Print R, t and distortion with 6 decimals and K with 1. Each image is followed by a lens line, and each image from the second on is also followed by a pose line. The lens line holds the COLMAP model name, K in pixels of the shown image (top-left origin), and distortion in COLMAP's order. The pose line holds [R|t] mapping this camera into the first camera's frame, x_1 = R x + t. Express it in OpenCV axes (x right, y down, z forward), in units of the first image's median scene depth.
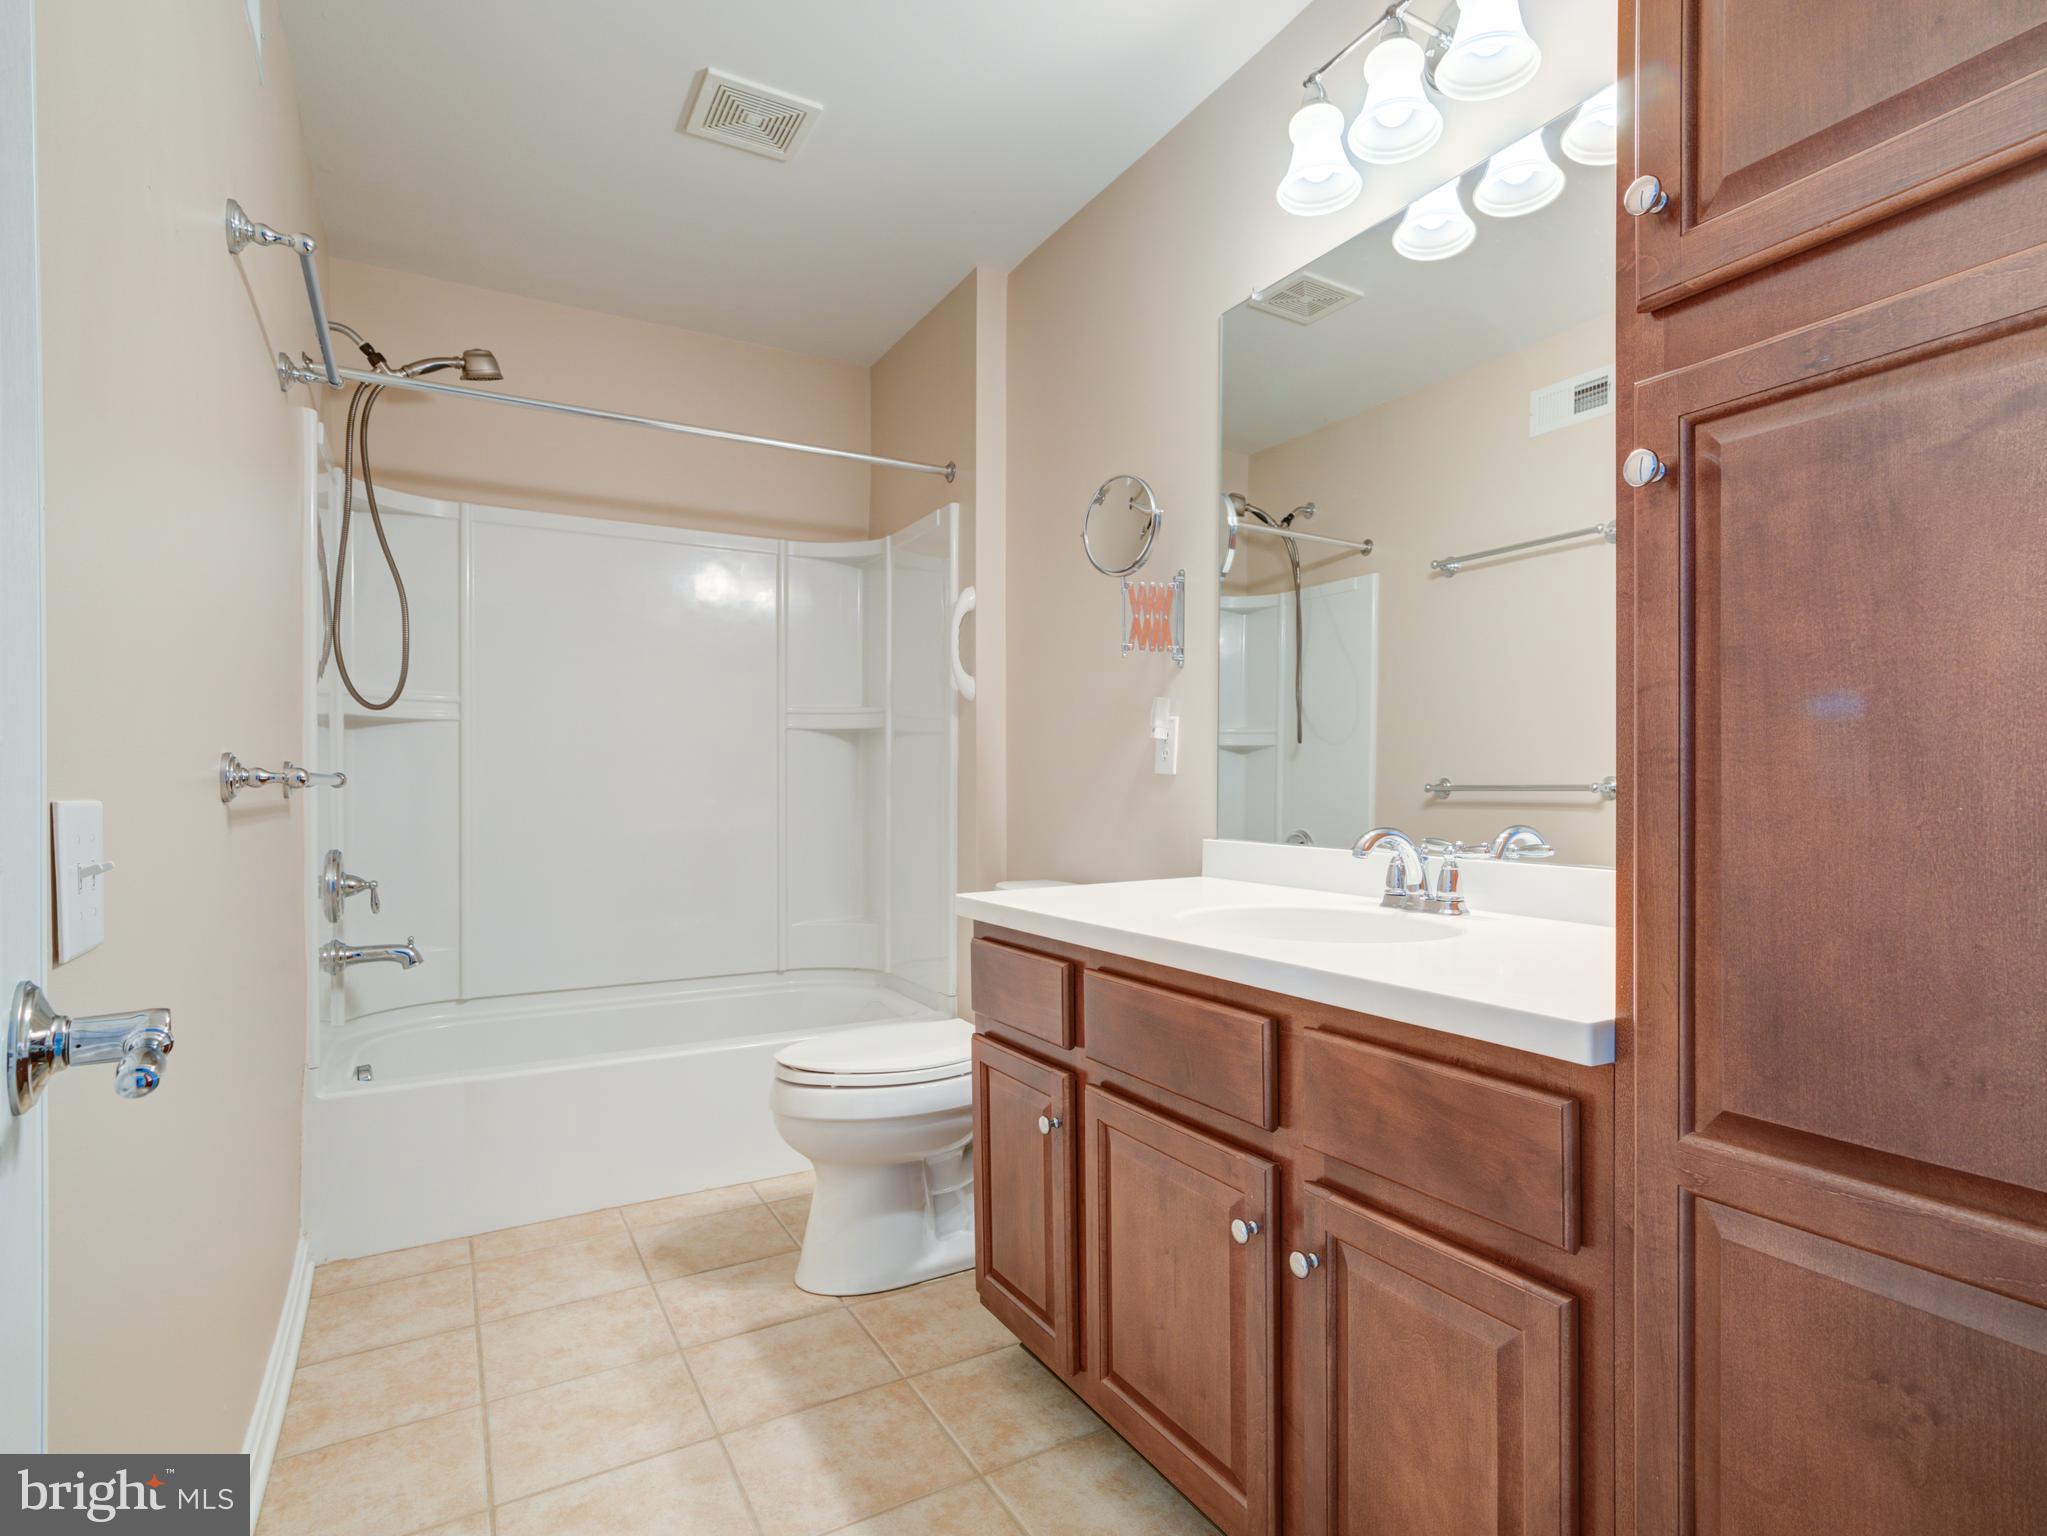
lens RADIAL K [[1038.2, 0, 1024.9], [0, 1038.2, 776.1], [0, 0, 1]] dist [-0.000867, 0.001509]
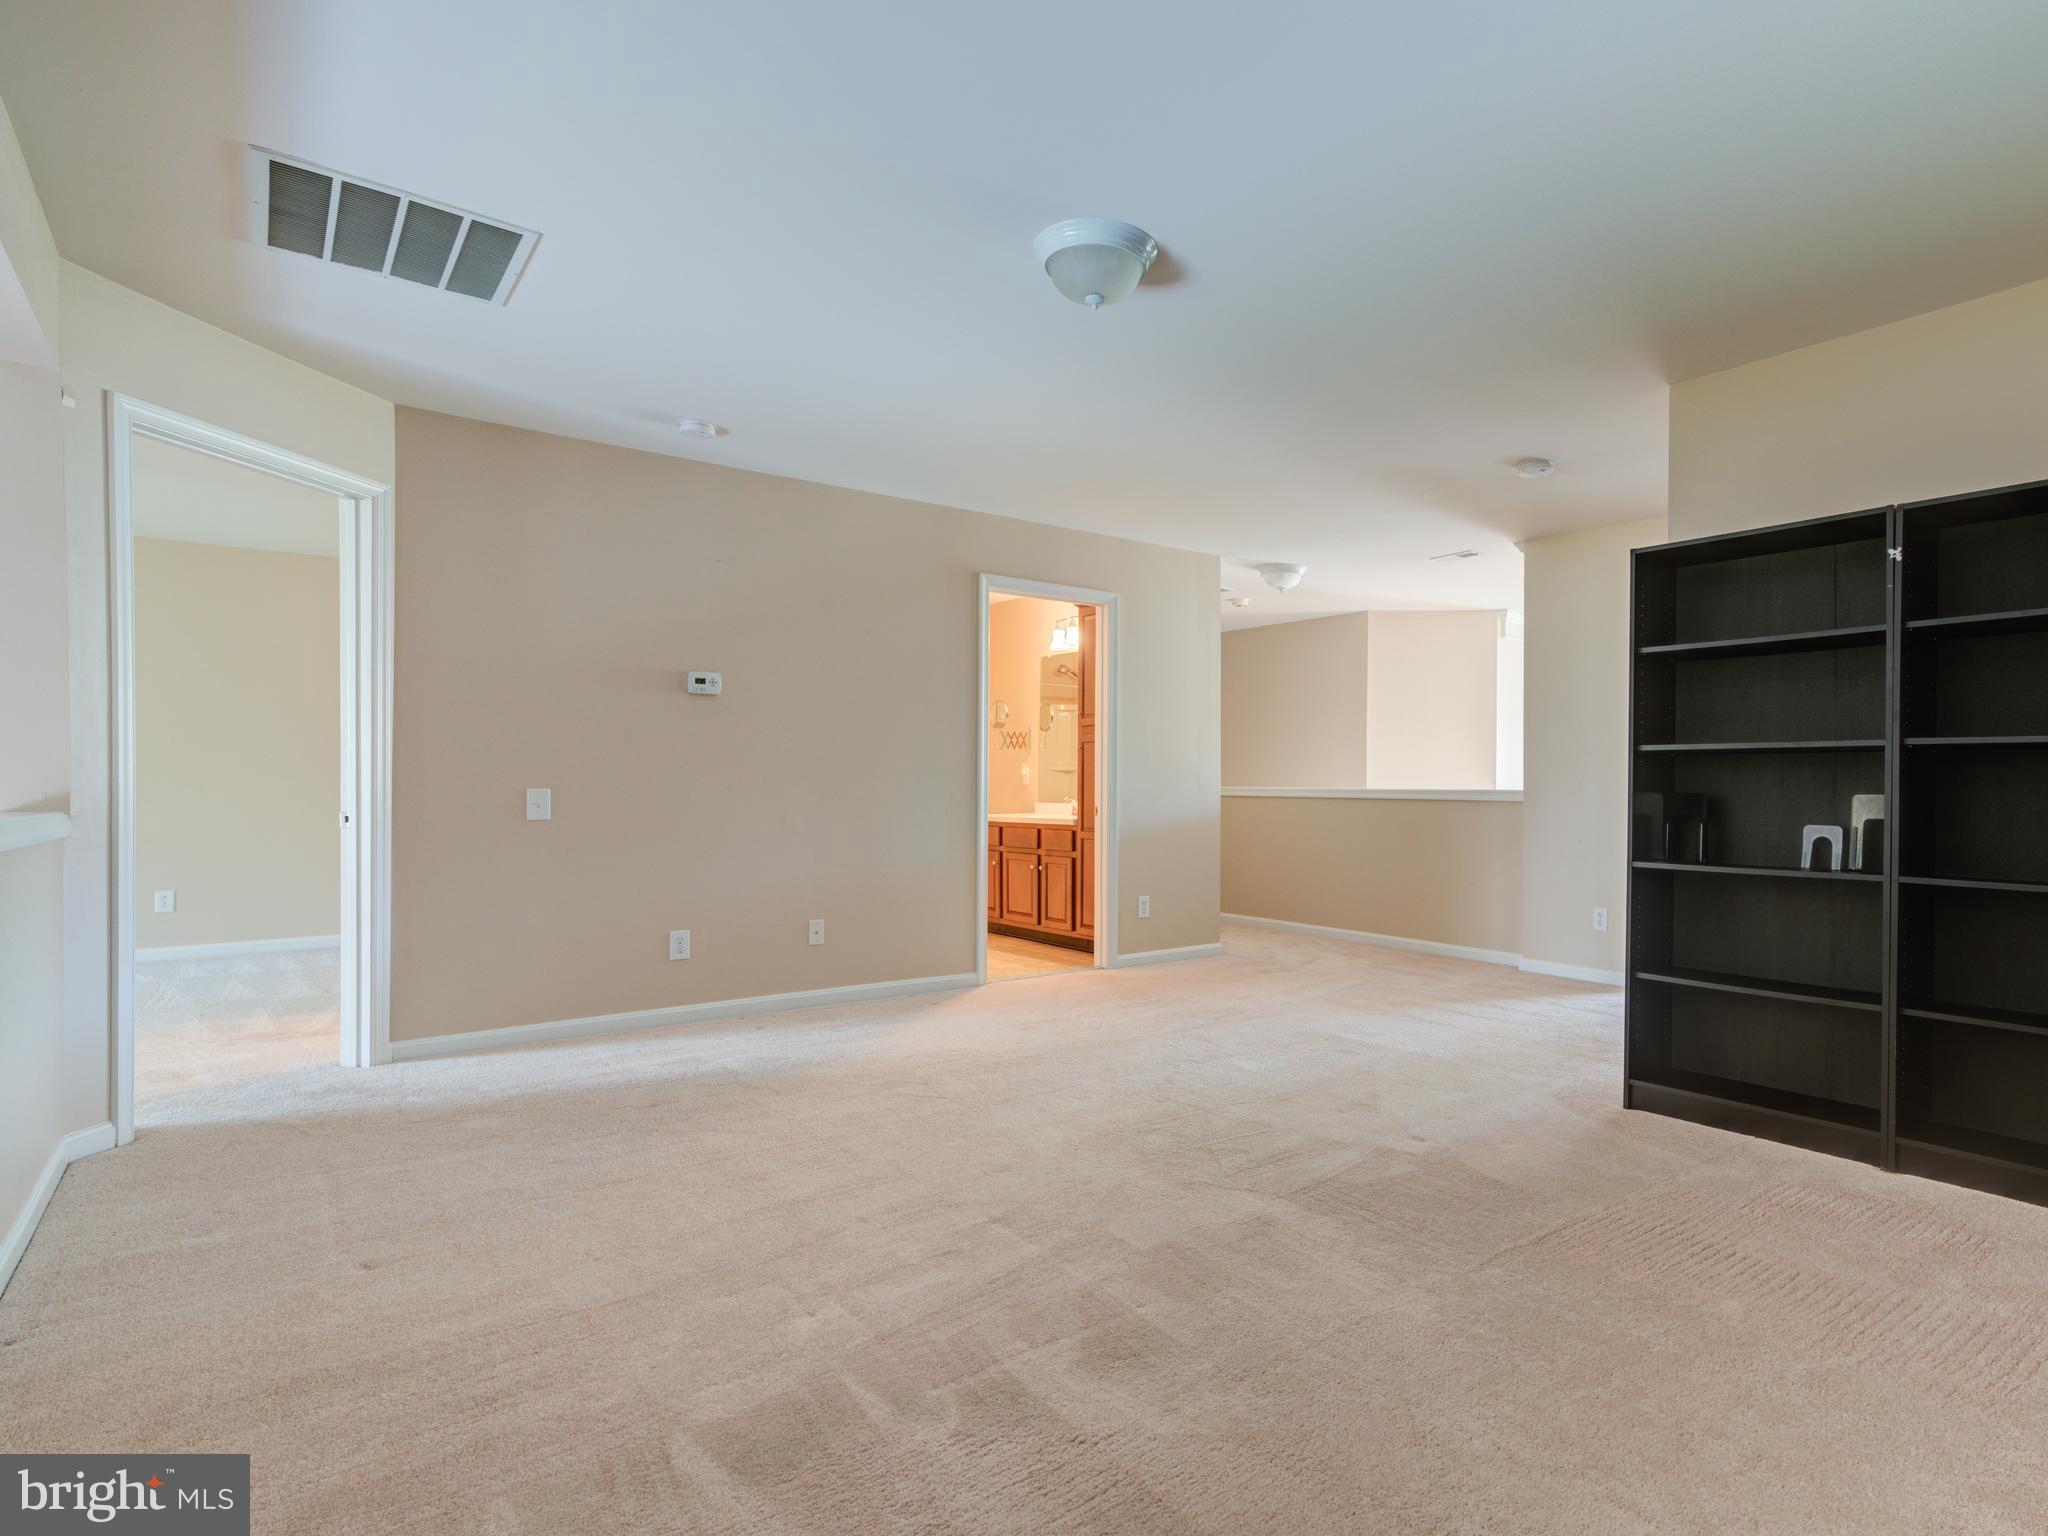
lens RADIAL K [[1046.2, 0, 1024.9], [0, 1046.2, 777.7], [0, 0, 1]] dist [0.000000, 0.000000]
pose [[0.994115, 0.010795, 0.107787, -0.350166], [-0.010872, 0.999941, 0.000123, -0.038234], [-0.107779, -0.001294, 0.994174, -3.604955]]
